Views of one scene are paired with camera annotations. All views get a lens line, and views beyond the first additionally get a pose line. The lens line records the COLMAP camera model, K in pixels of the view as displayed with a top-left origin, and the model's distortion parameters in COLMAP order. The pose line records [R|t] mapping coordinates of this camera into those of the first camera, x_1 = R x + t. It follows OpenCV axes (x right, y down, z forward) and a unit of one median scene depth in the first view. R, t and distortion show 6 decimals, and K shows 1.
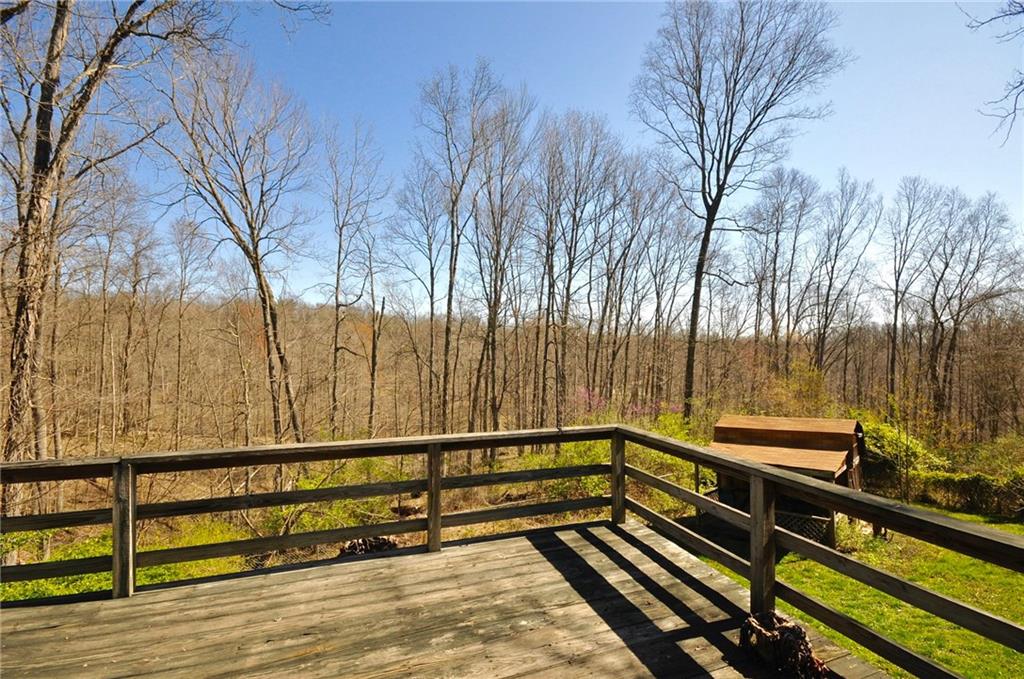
lens RADIAL K [[452.3, 0, 513.5], [0, 452.3, 349.2], [0, 0, 1]] dist [0.013525, -0.015298]
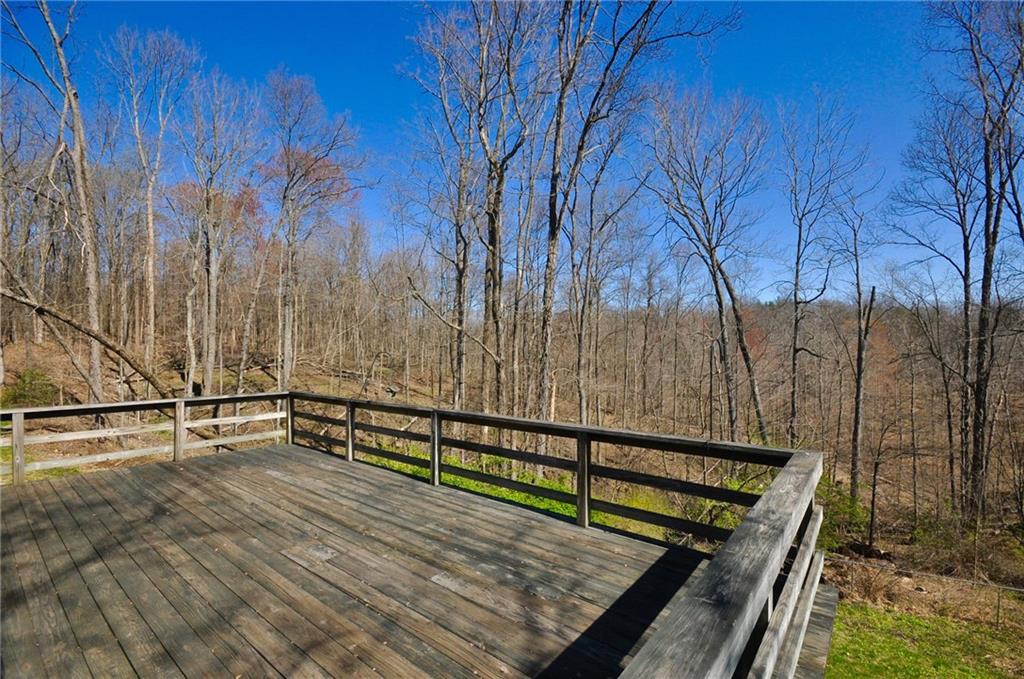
lens RADIAL K [[450.9, 0, 512.2], [0, 450.9, 345.2], [0, 0, 1]] dist [-0.010159, -0.000230]
pose [[0.516475, -0.012573, -0.856210, 0.270217], [0.001830, 0.999906, -0.013580, 0.001828], [0.856301, 0.005446, 0.516449, 0.099800]]
